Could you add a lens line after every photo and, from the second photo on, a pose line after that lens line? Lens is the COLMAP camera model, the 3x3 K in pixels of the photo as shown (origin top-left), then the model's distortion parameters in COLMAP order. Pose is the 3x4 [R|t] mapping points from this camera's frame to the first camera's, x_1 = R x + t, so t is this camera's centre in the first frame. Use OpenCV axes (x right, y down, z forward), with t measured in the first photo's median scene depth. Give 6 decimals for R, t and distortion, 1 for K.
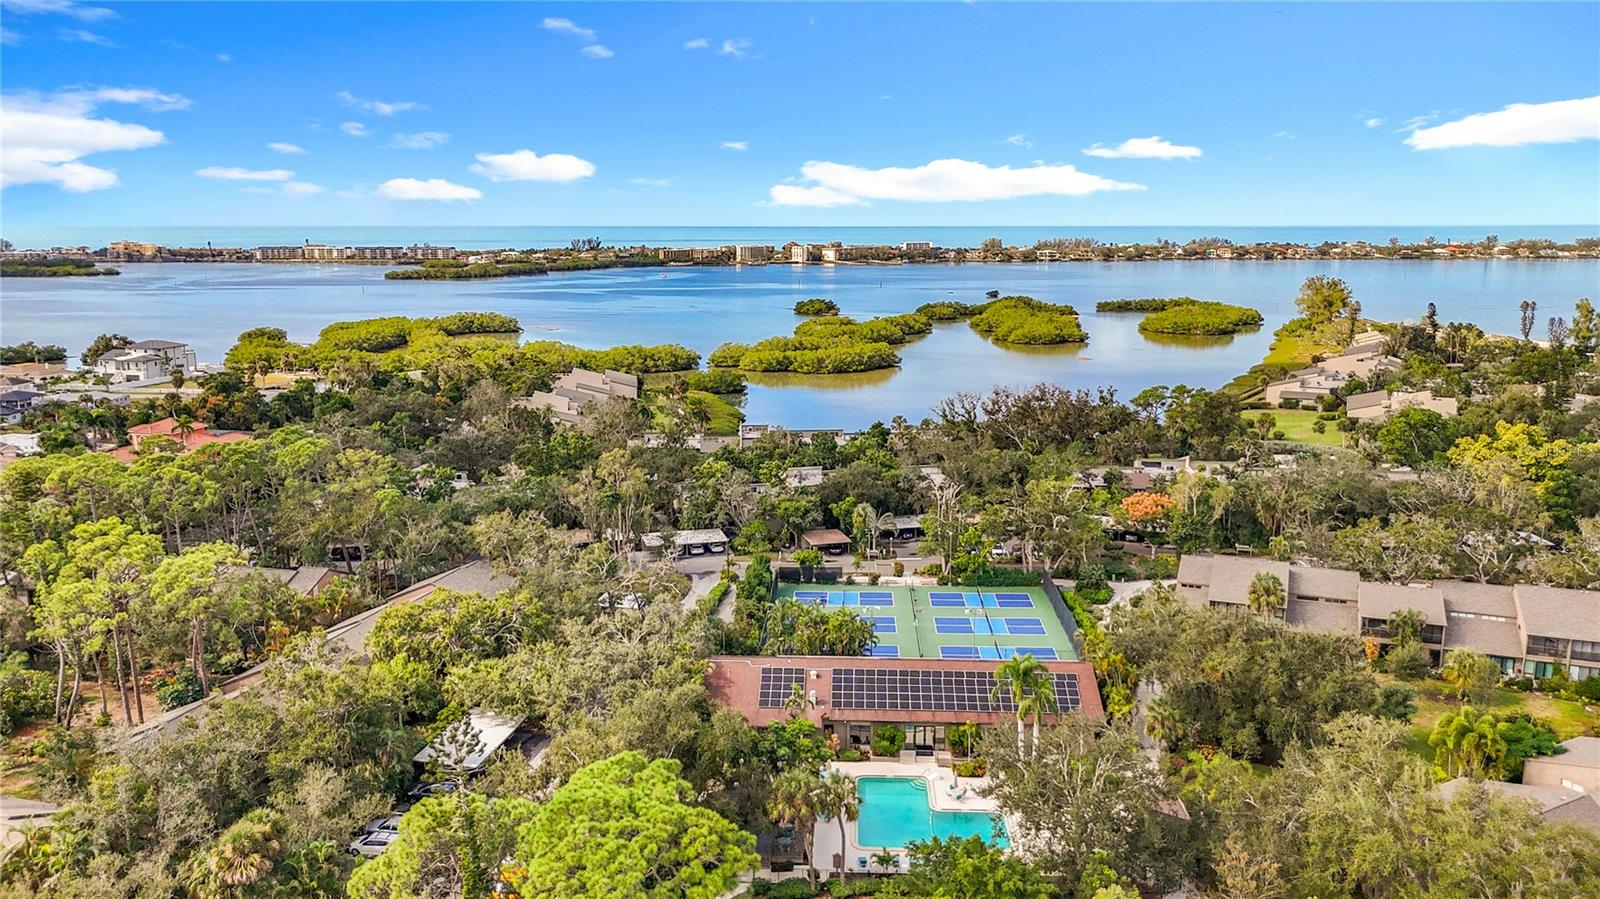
lens RADIAL K [[1199.6, 0, 809.1], [0, 1199.6, 445.0], [0, 0, 1]] dist [0.055801, -0.096629]
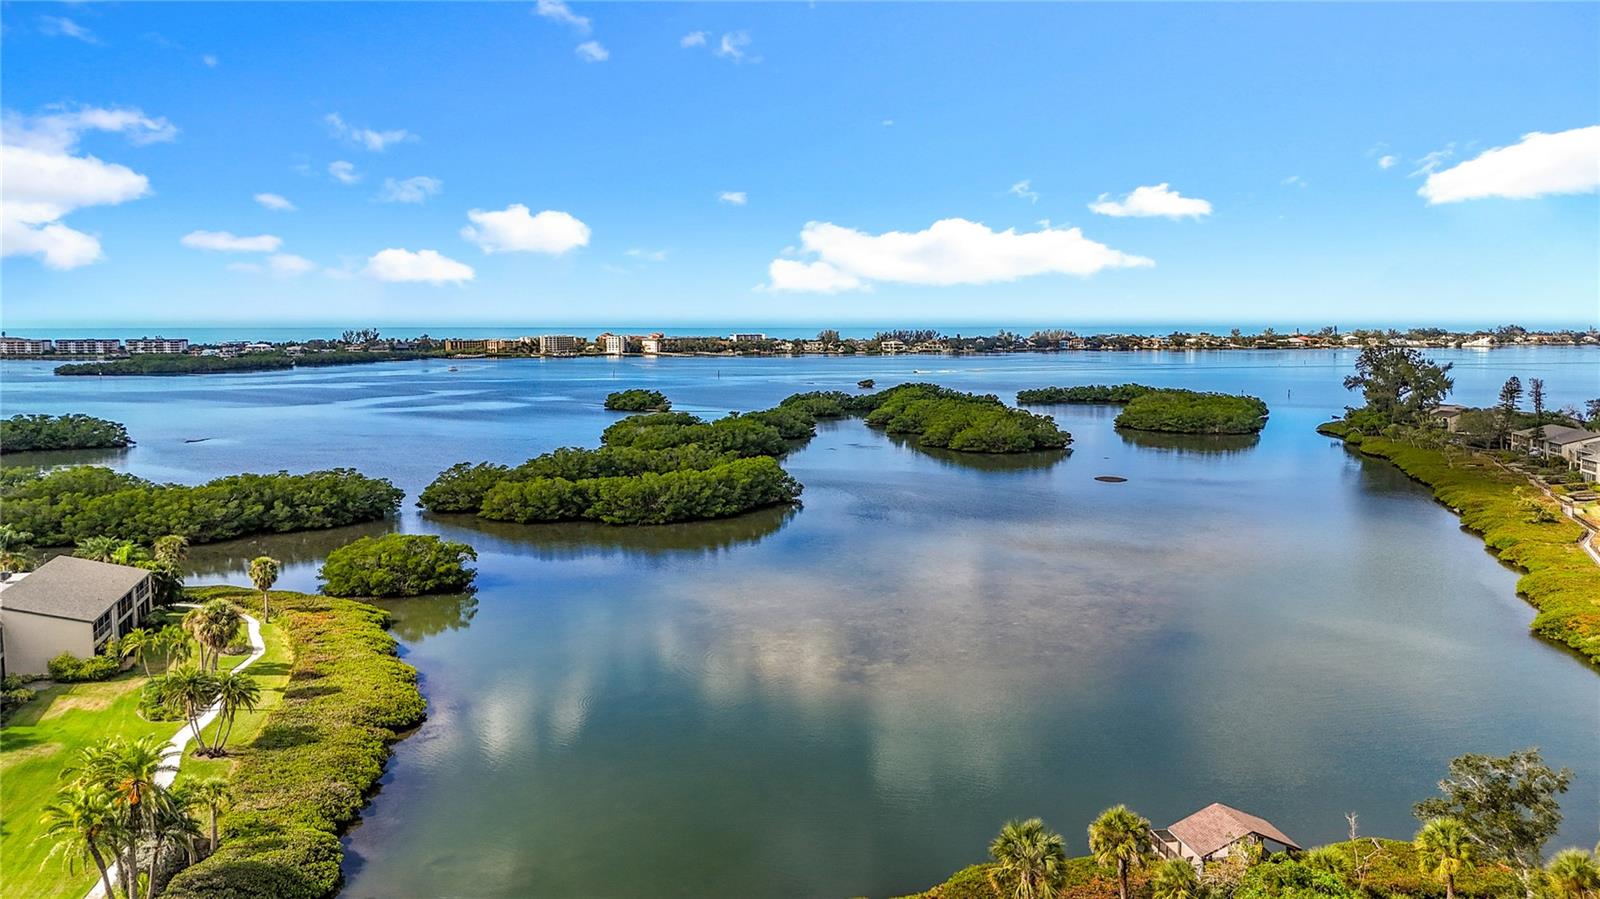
lens RADIAL K [[1199.6, 0, 809.1], [0, 1199.6, 445.0], [0, 0, 1]] dist [0.055801, -0.096629]
pose [[0.988810, -0.016972, 0.148211, 0.002423], [0.029249, 0.996280, -0.081055, -0.056785], [-0.146284, 0.084483, 0.985628, 0.566868]]
